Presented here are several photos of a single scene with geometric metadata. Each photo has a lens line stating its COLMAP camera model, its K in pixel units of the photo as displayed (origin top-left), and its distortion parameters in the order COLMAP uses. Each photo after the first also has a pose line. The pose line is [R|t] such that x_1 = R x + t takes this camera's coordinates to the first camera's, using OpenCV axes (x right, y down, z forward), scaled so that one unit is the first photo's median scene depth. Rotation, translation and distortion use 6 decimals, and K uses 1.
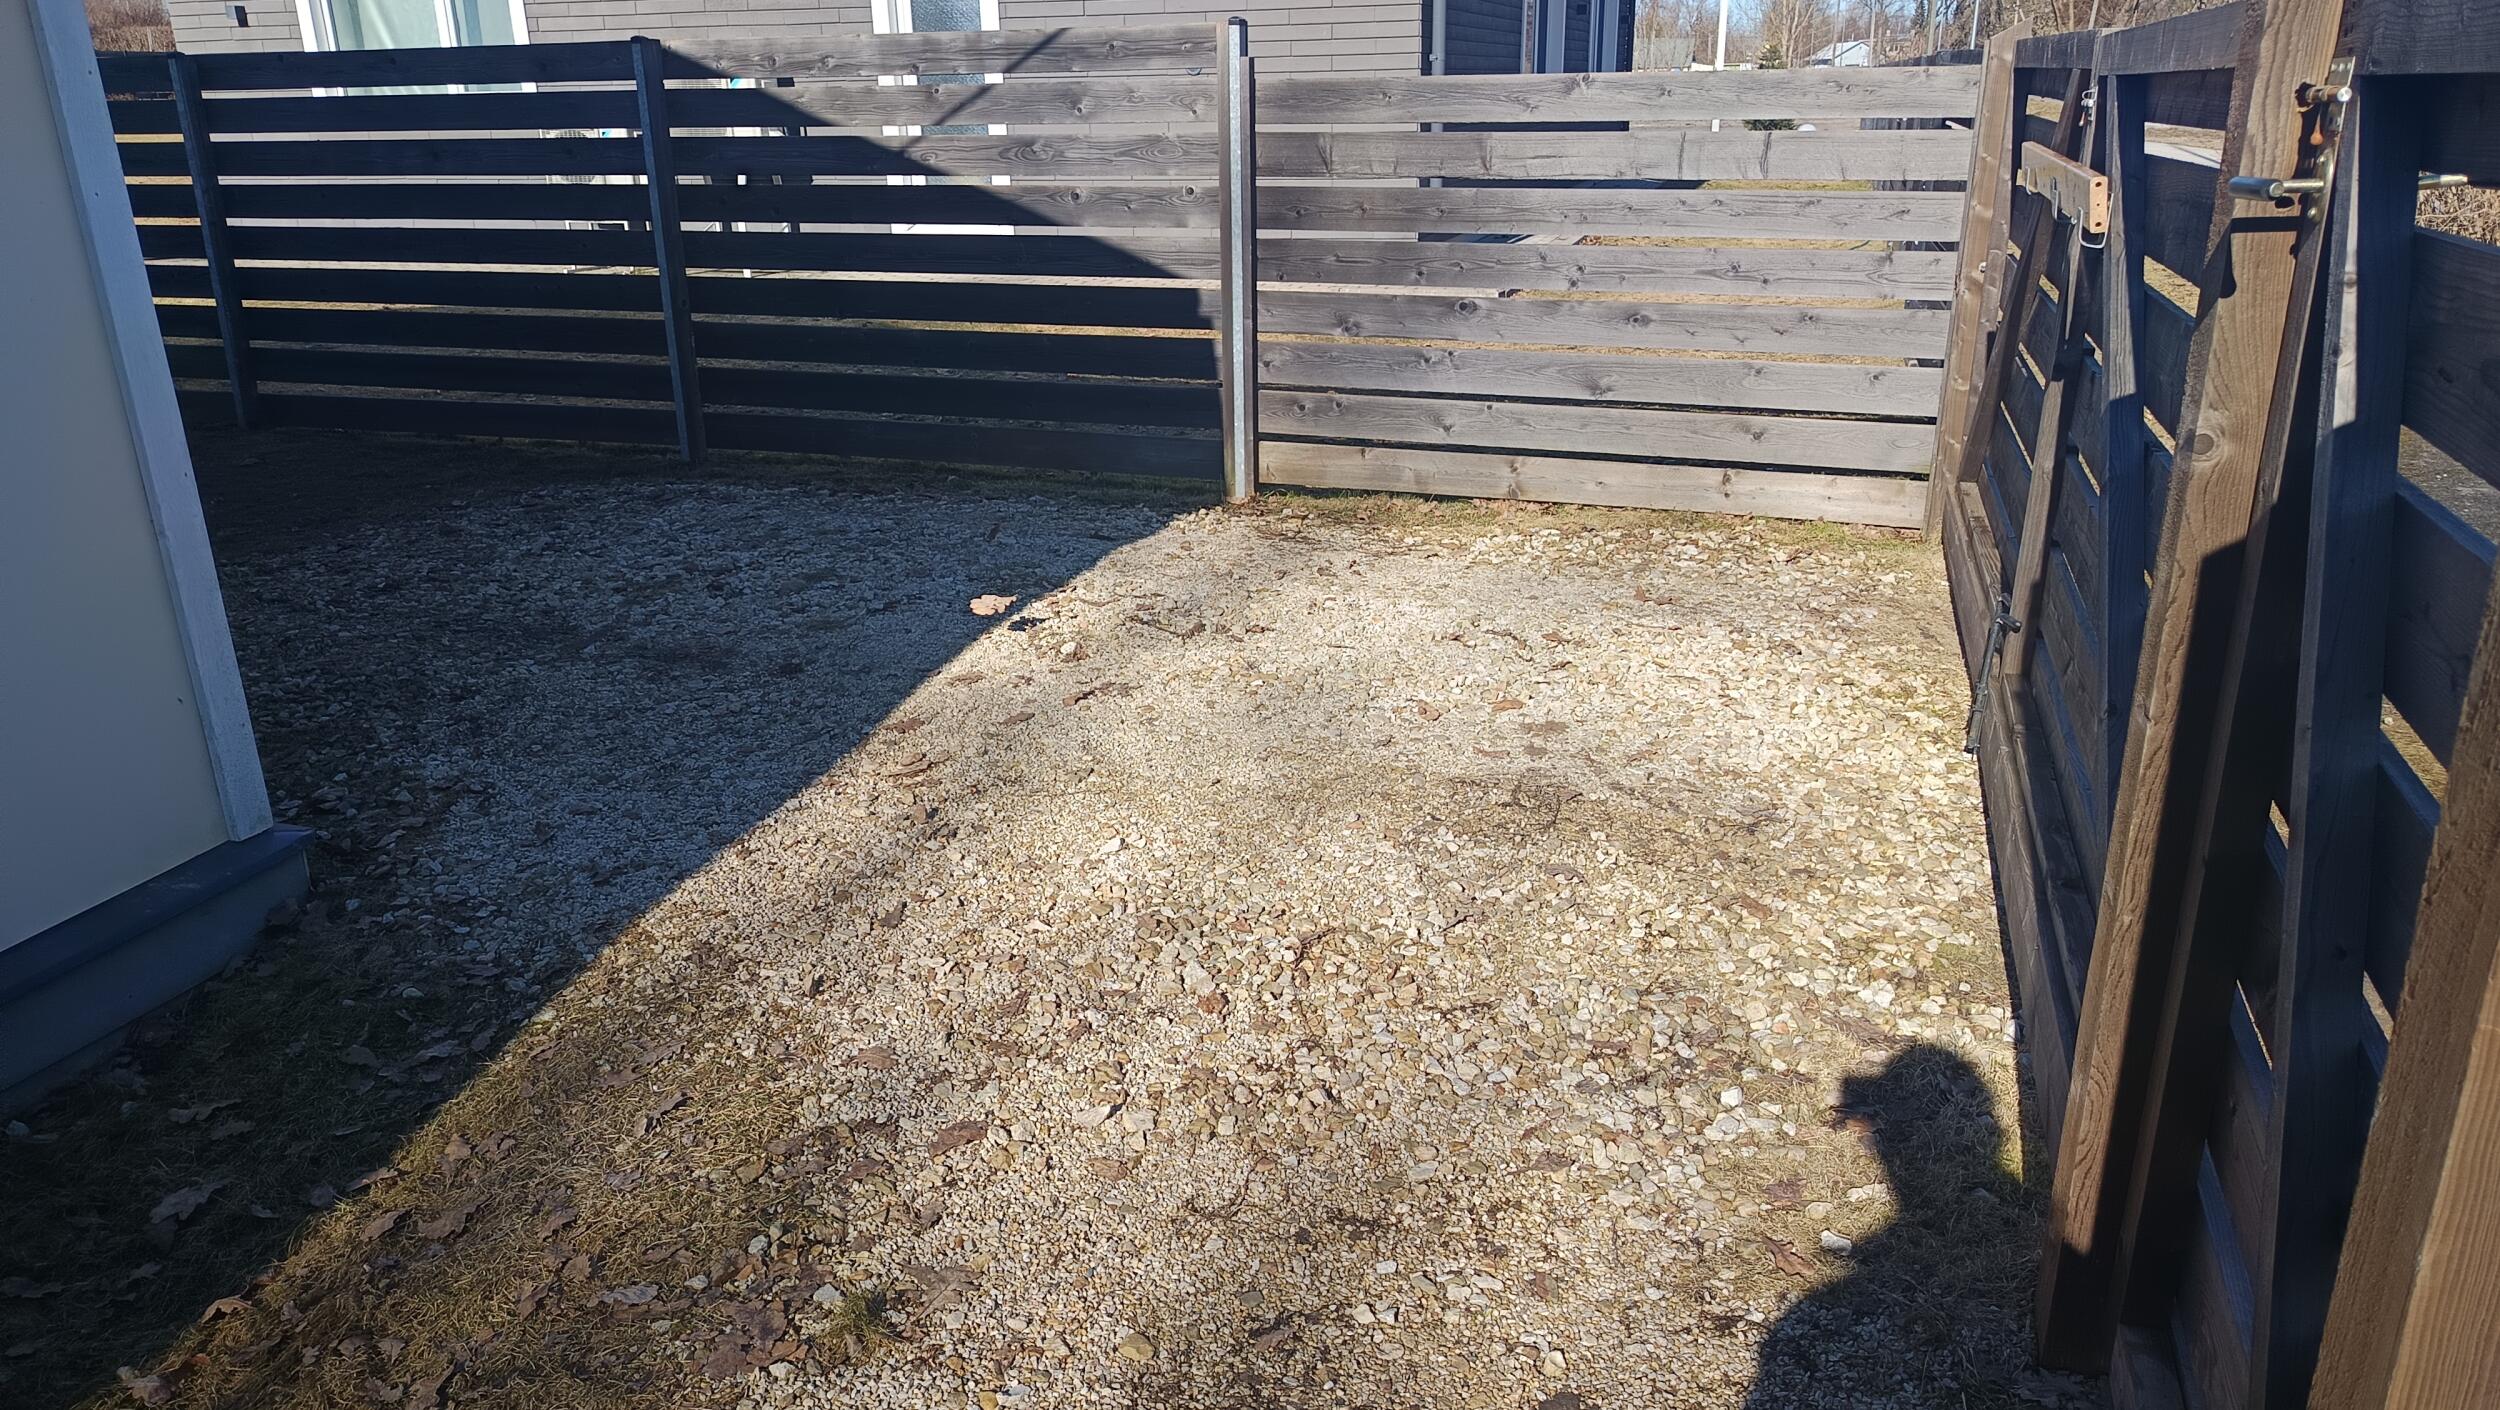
lens RADIAL K [[1708.4, 0, 1249.4], [0, 1708.4, 704.8], [0, 0, 1]] dist [-0.000015, -0.015746]
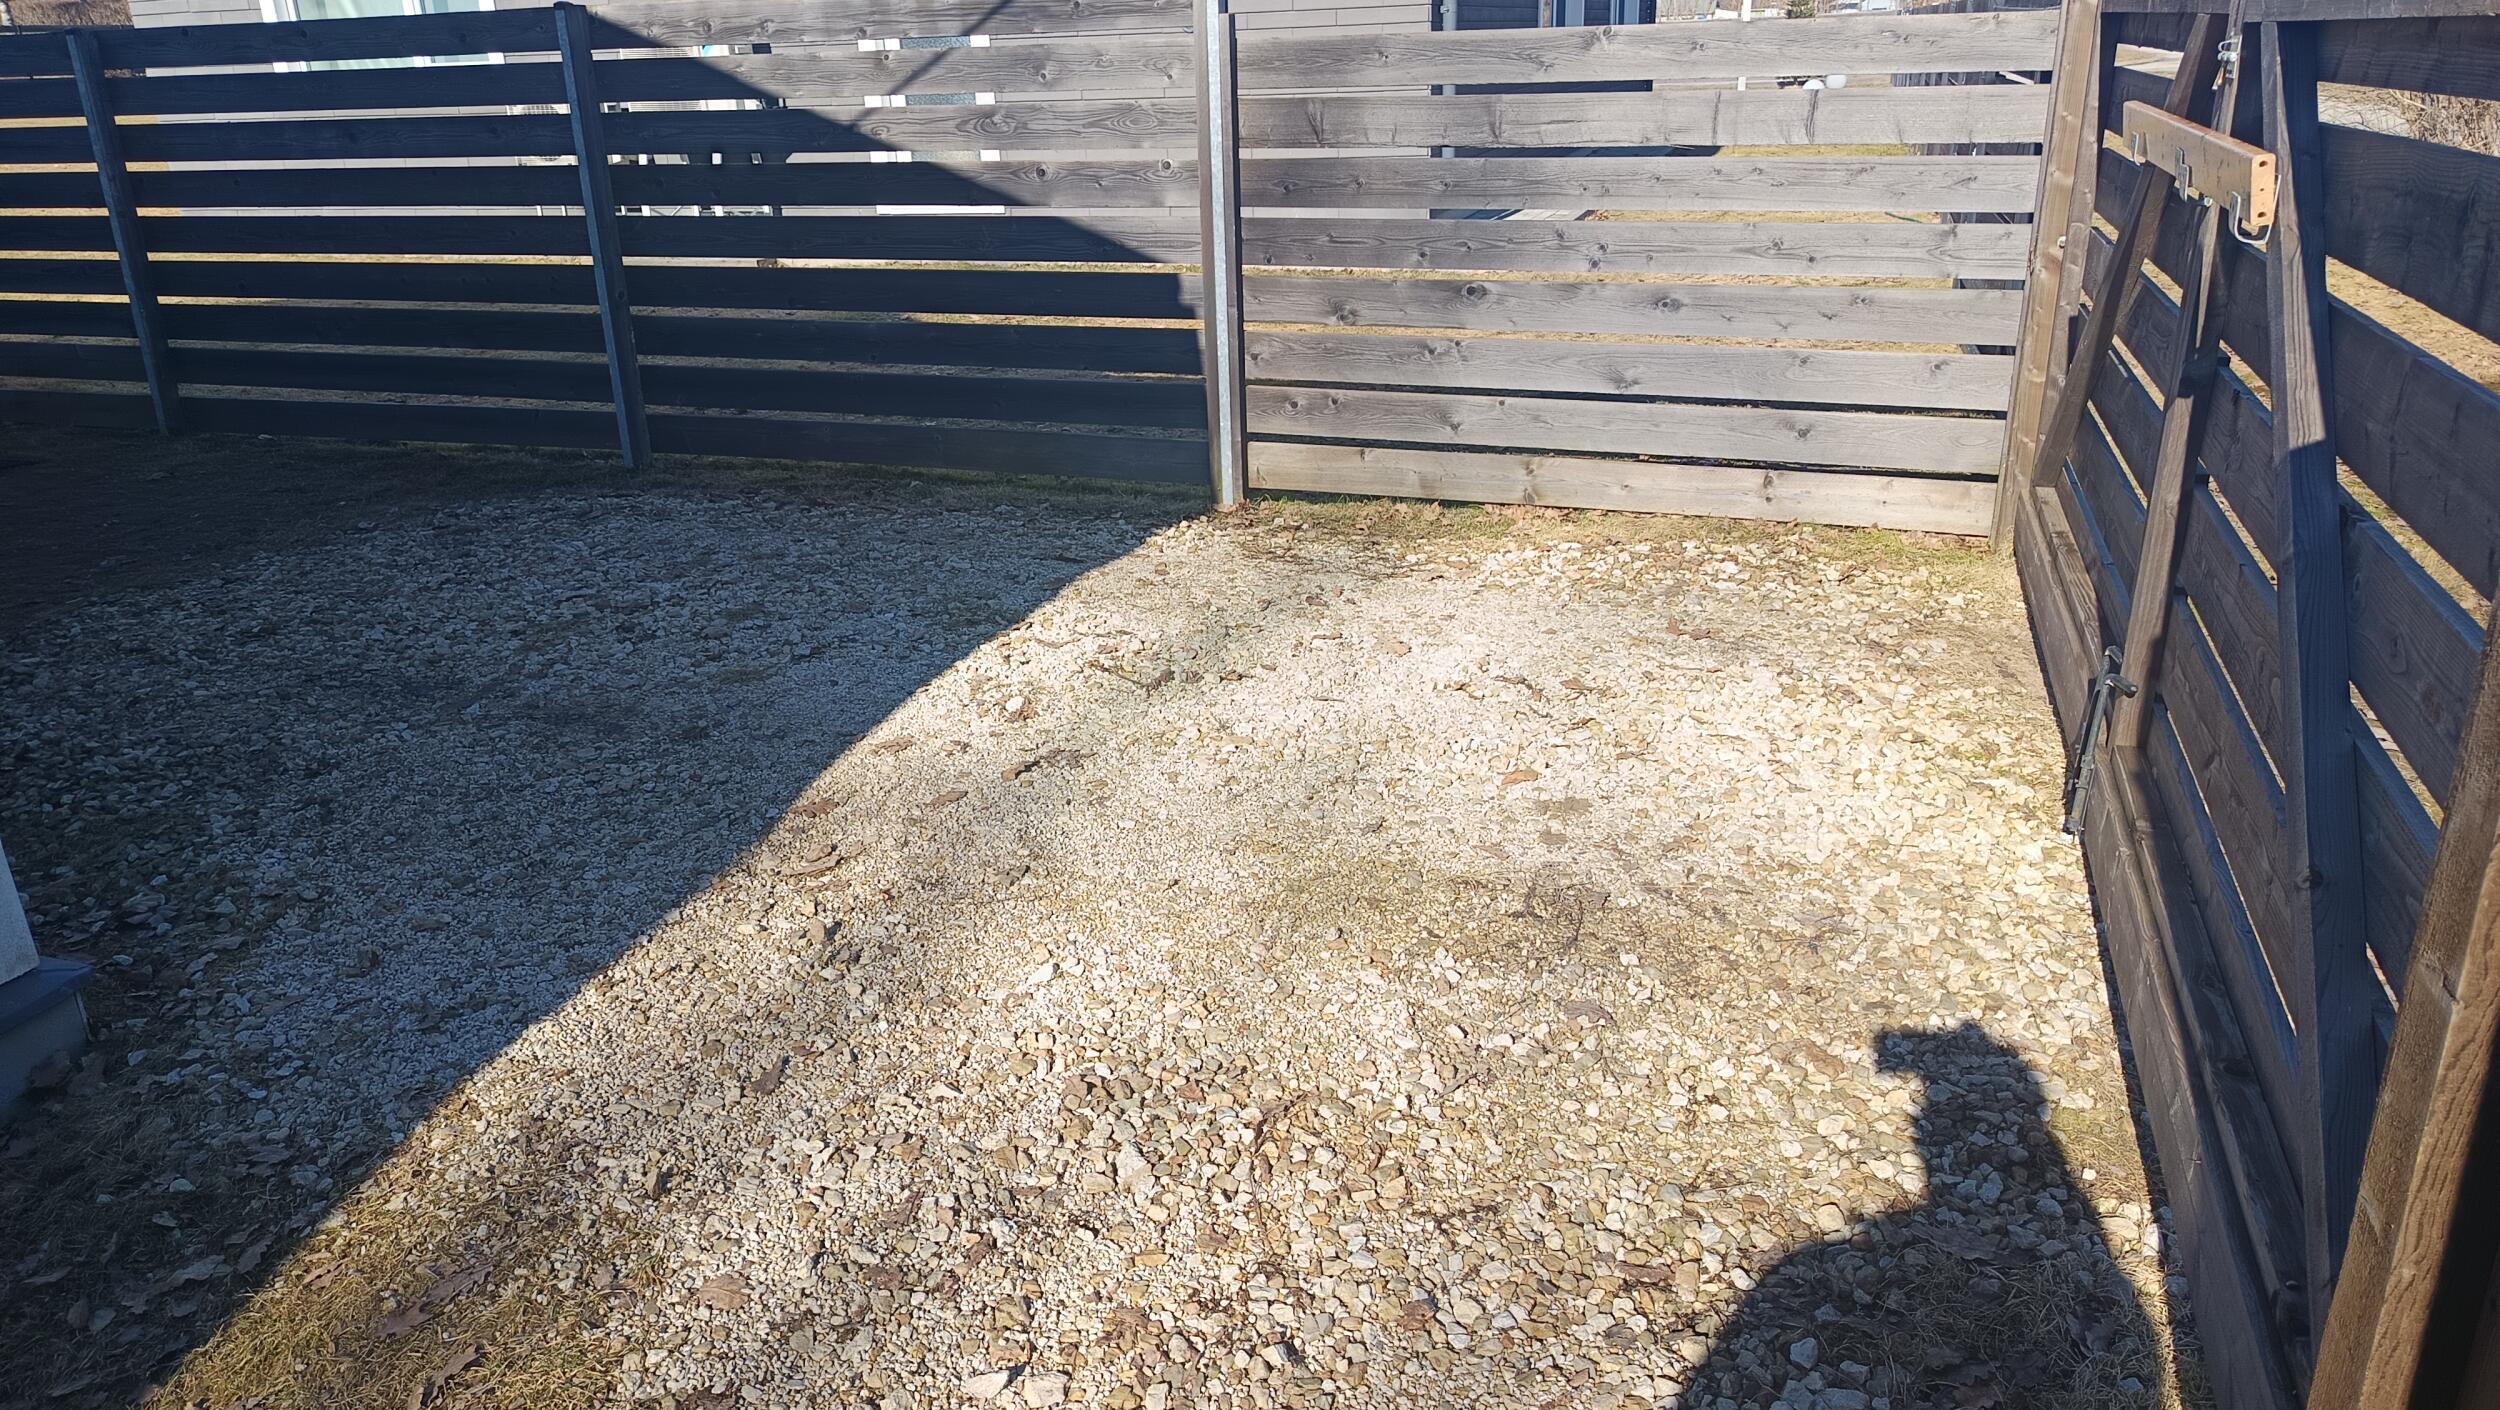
lens RADIAL K [[1708.4, 0, 1258.9], [0, 1708.4, 701.8], [0, 0, 1]] dist [-0.000015, -0.015746]
pose [[0.999870, -0.012841, -0.009730, 0.029386], [0.013046, 0.999687, 0.021342, -0.057102], [0.009453, -0.021467, 0.999725, 0.147386]]
